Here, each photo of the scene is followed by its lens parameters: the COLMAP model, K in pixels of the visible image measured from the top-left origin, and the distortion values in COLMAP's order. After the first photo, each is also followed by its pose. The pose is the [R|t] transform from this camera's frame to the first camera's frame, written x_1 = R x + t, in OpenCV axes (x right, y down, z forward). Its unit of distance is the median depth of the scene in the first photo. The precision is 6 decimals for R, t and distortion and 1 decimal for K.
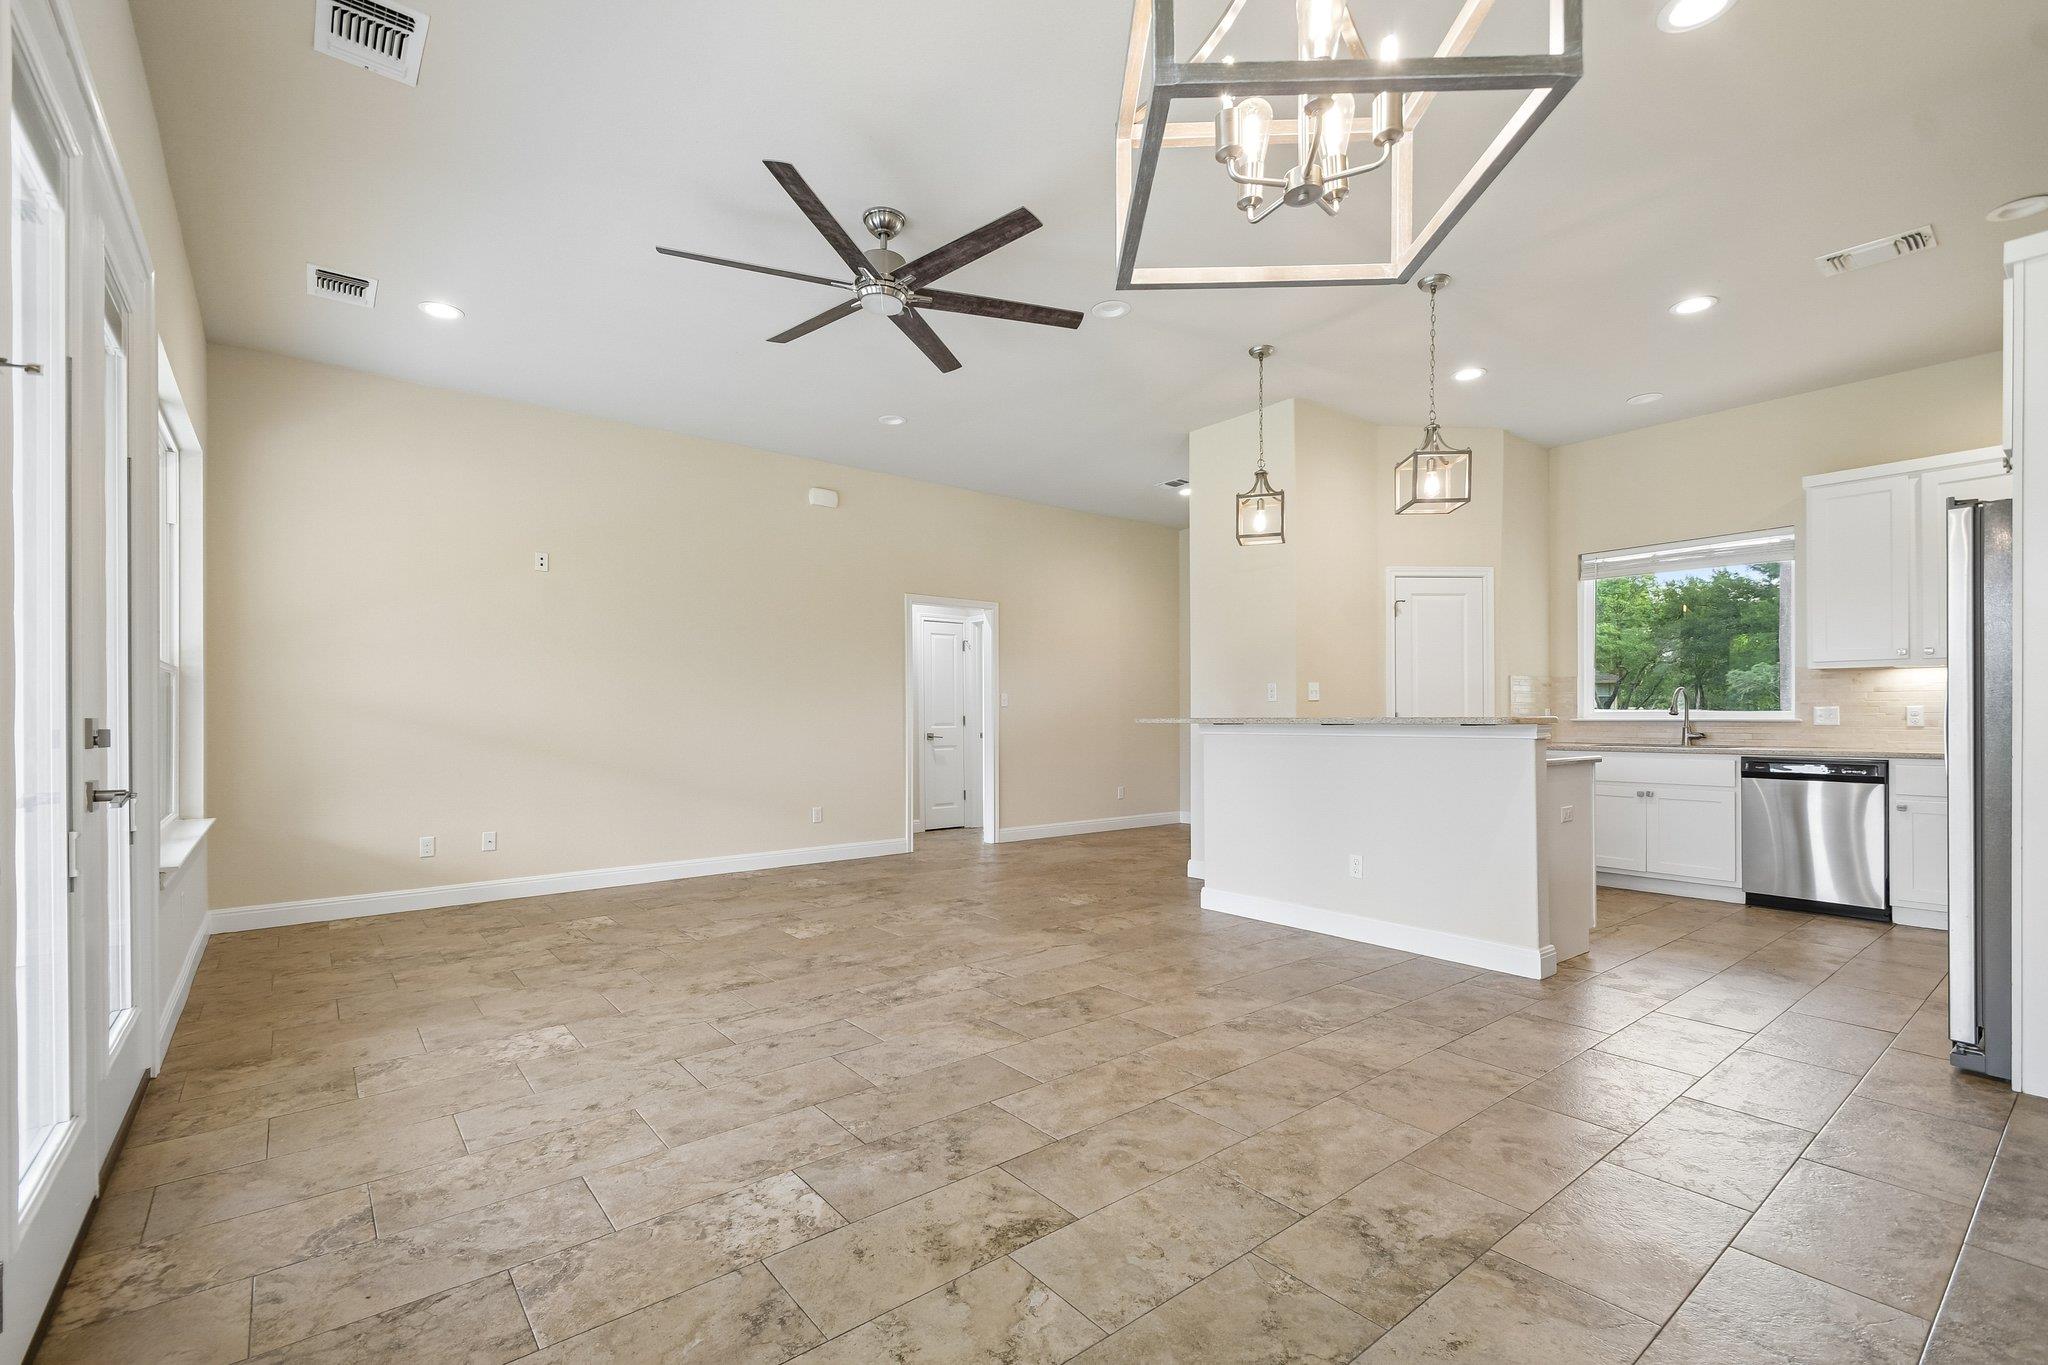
lens RADIAL K [[899.3, 0, 1018.7], [0, 899.3, 706.4], [0, 0, 1]] dist [0.019412, -0.000215]
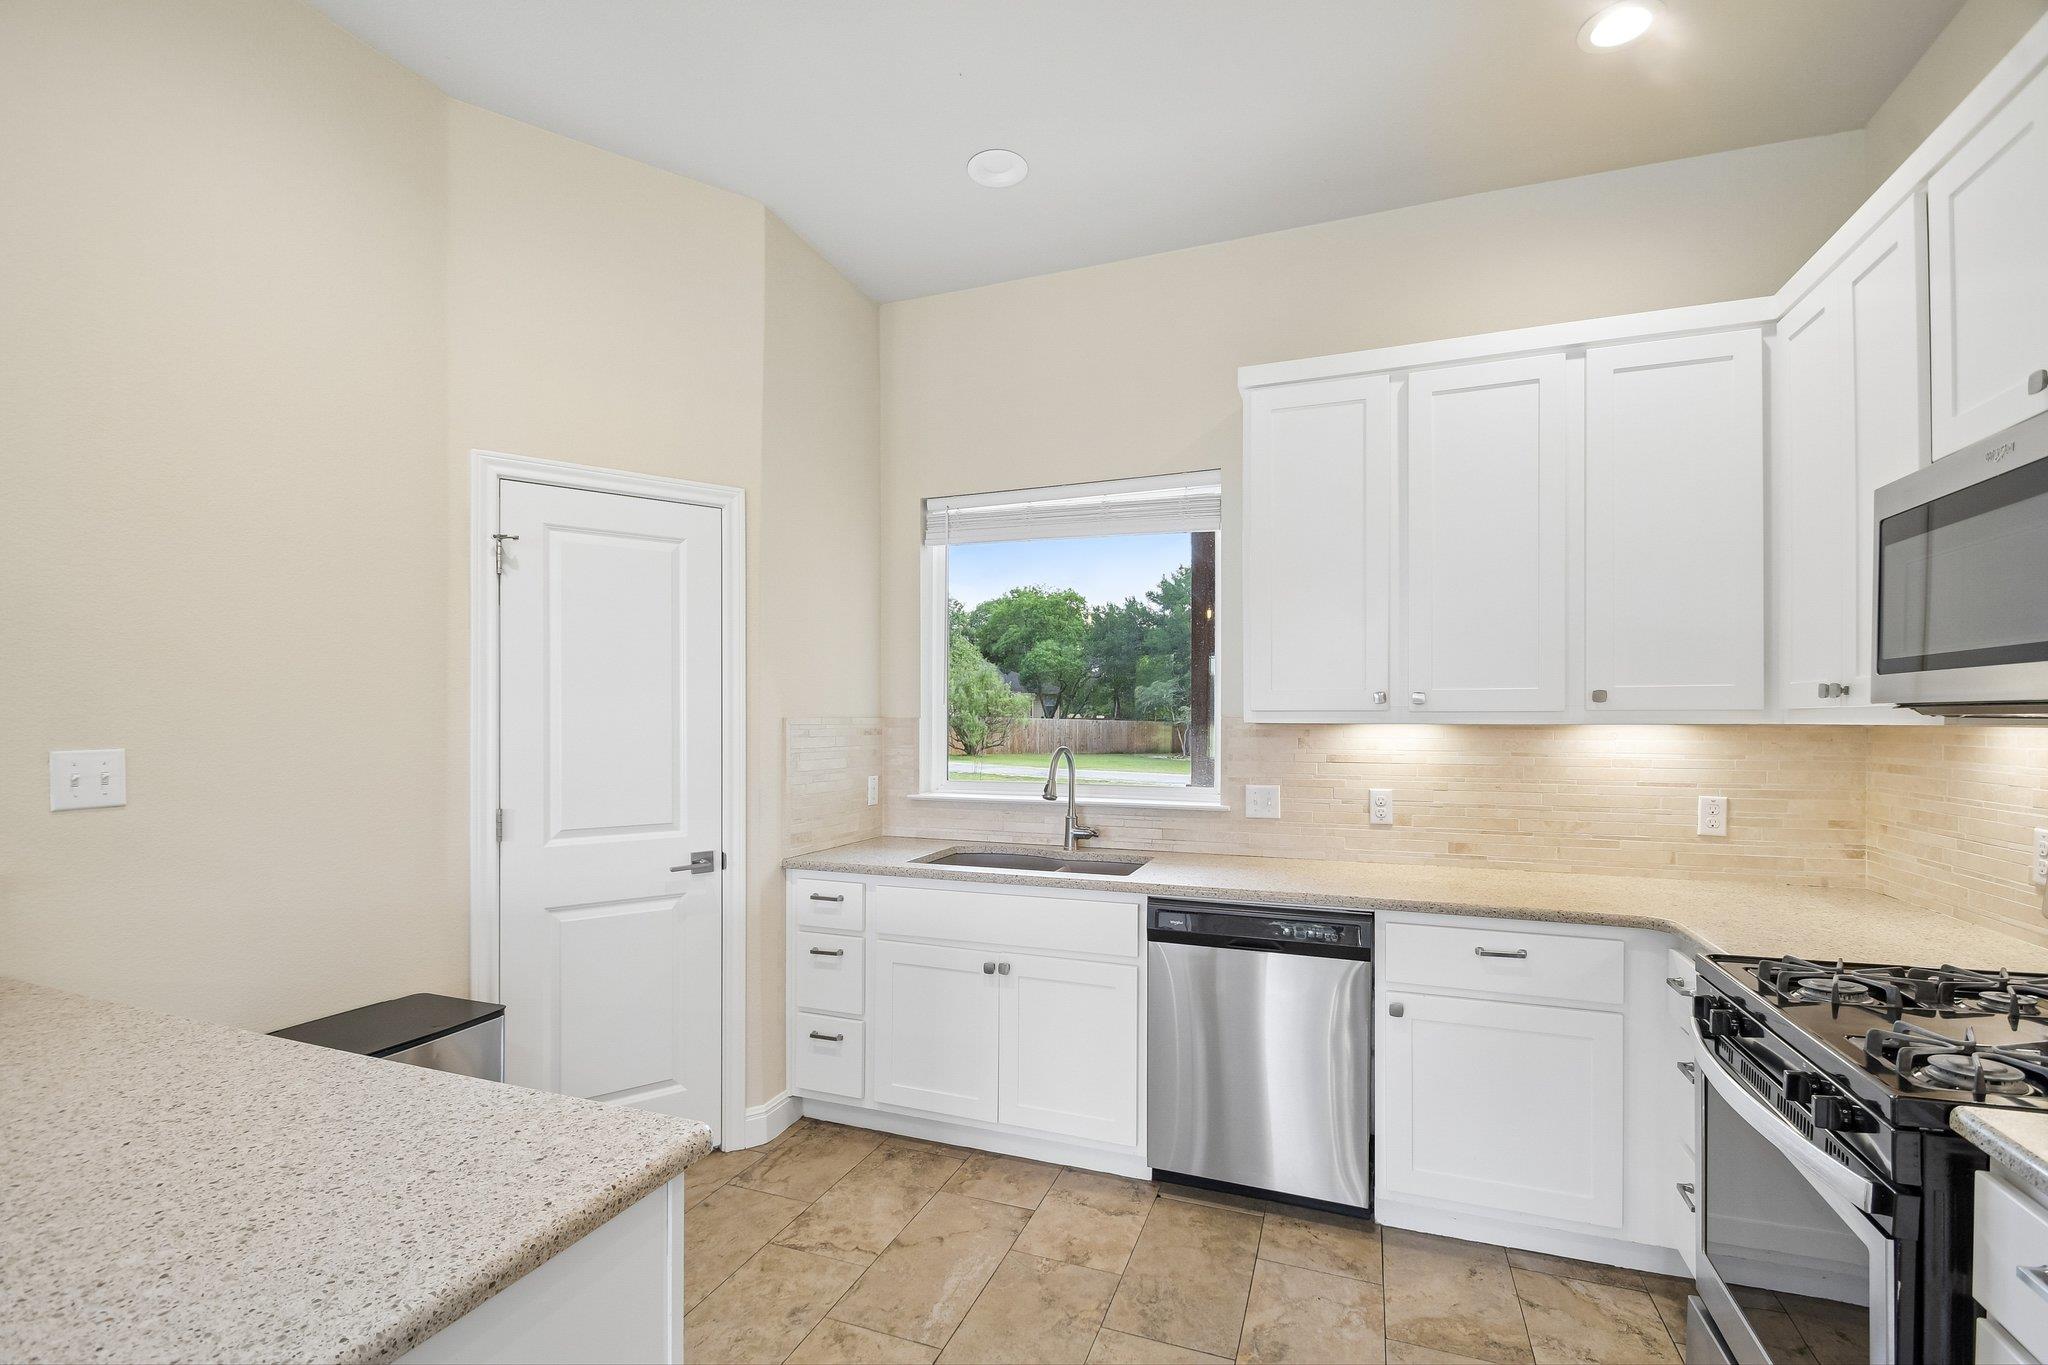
lens RADIAL K [[903.6, 0, 1016.0], [0, 903.6, 717.3], [0, 0, 1]] dist [0.020110, -0.013208]
pose [[0.862428, 0.003976, 0.506164, 0.640072], [-0.008710, 0.999938, 0.006986, -0.061945], [-0.506104, -0.010434, 0.862409, 0.813191]]
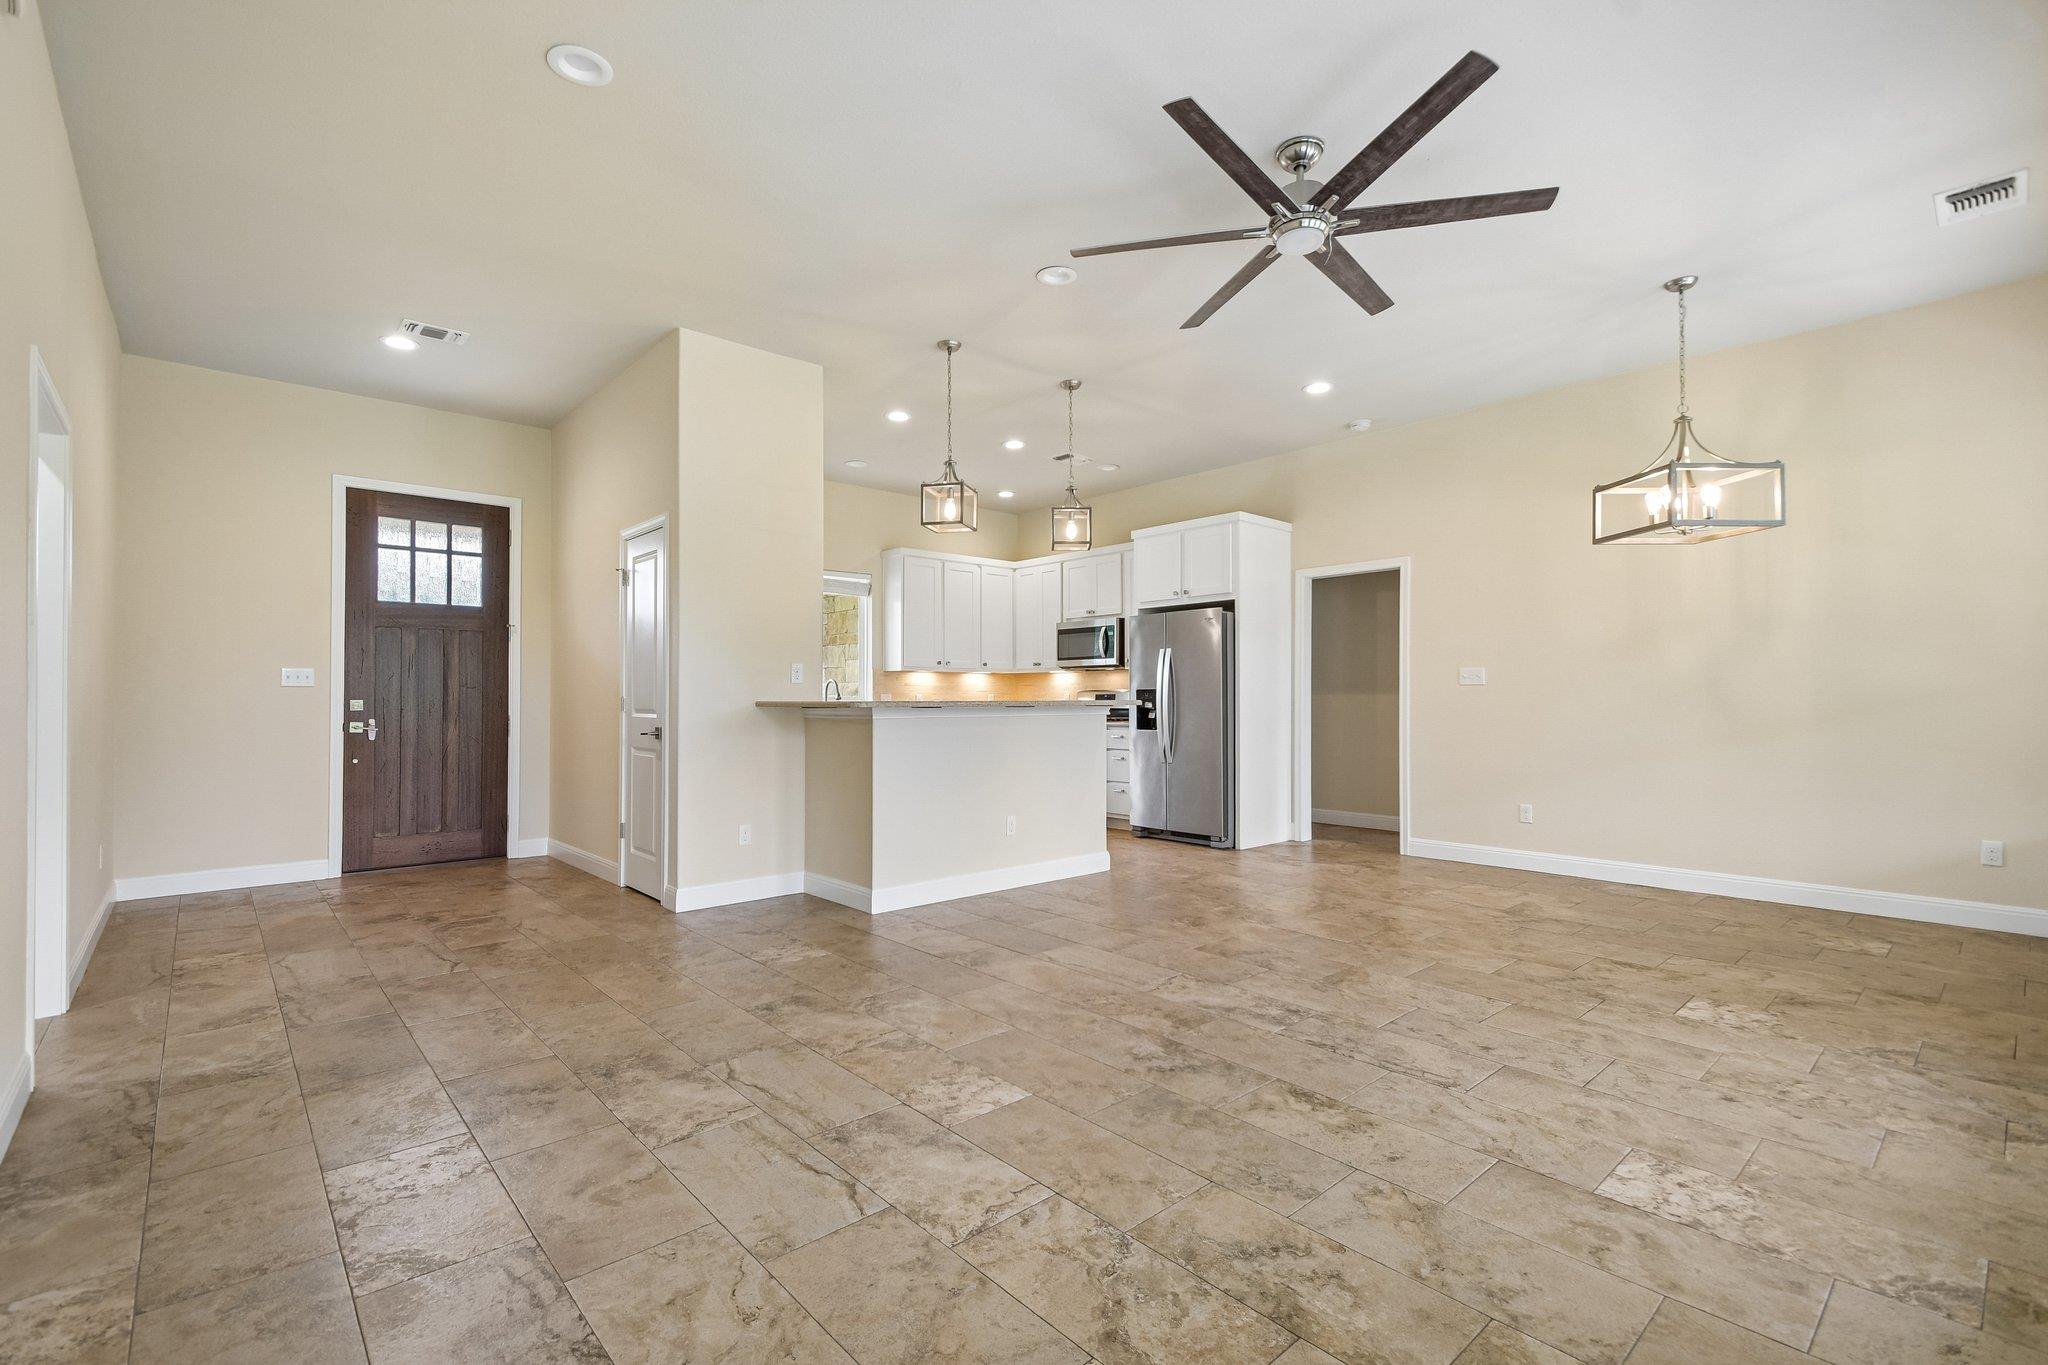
lens RADIAL K [[903.6, 0, 1016.0], [0, 903.6, 717.3], [0, 0, 1]] dist [0.020110, -0.013208]
pose [[-0.053677, -0.016167, 0.998427, -0.914550], [-0.010913, 0.999819, 0.015603, 0.017532], [-0.998499, -0.010058, -0.053844, 1.192669]]
